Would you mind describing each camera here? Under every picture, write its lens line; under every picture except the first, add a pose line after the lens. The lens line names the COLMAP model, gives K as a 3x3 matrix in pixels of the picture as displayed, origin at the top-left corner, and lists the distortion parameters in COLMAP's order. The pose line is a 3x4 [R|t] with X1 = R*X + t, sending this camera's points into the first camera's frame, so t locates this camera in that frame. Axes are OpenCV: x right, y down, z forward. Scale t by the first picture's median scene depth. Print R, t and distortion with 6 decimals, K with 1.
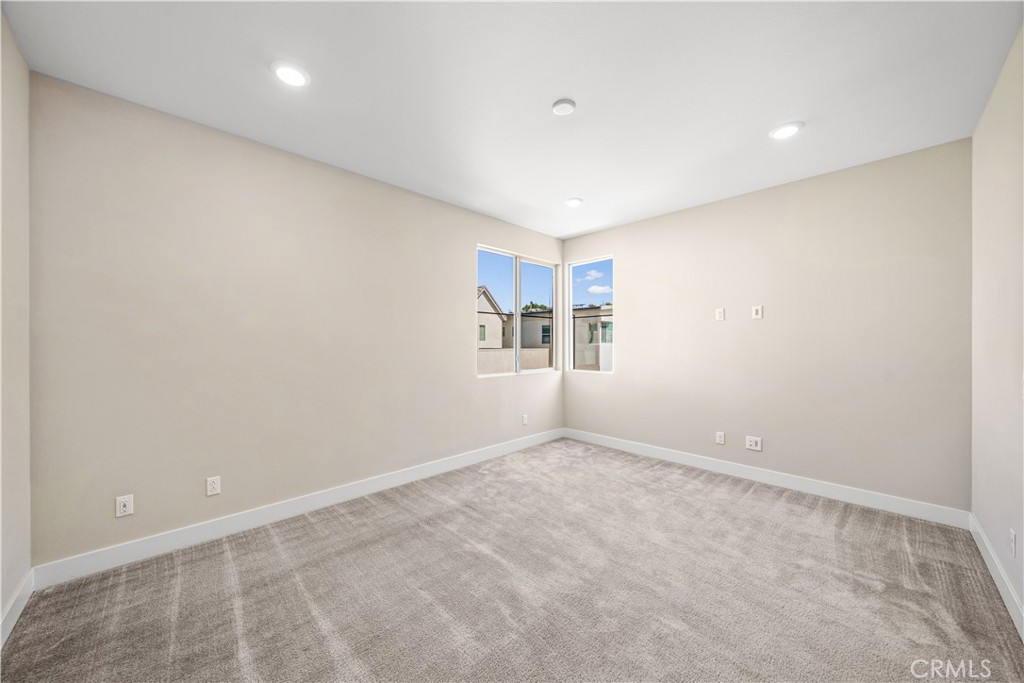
lens RADIAL K [[359.3, 0, 510.1], [0, 359.3, 345.4], [0, 0, 1]] dist [-0.008164, -0.000164]
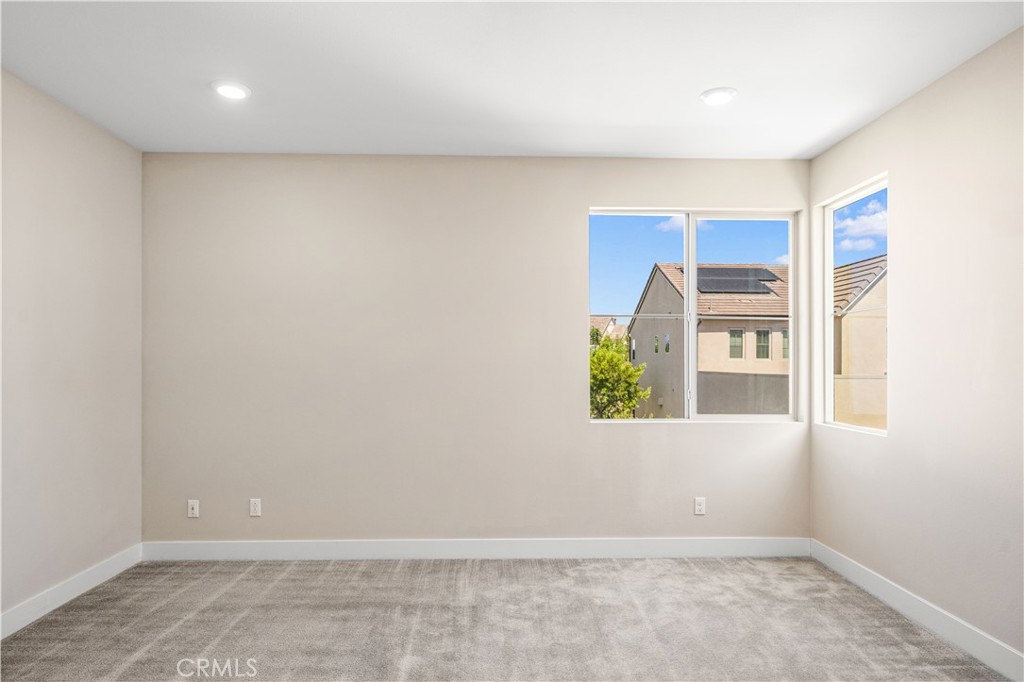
lens RADIAL K [[564.4, 0, 511.0], [0, 564.4, 370.1], [0, 0, 1]] dist [-0.003855, -0.000248]
pose [[0.740920, 0.010916, -0.671505, 0.628784], [-0.008278, 0.999940, 0.007122, -0.008899], [0.671543, 0.000282, 0.740966, 0.250398]]
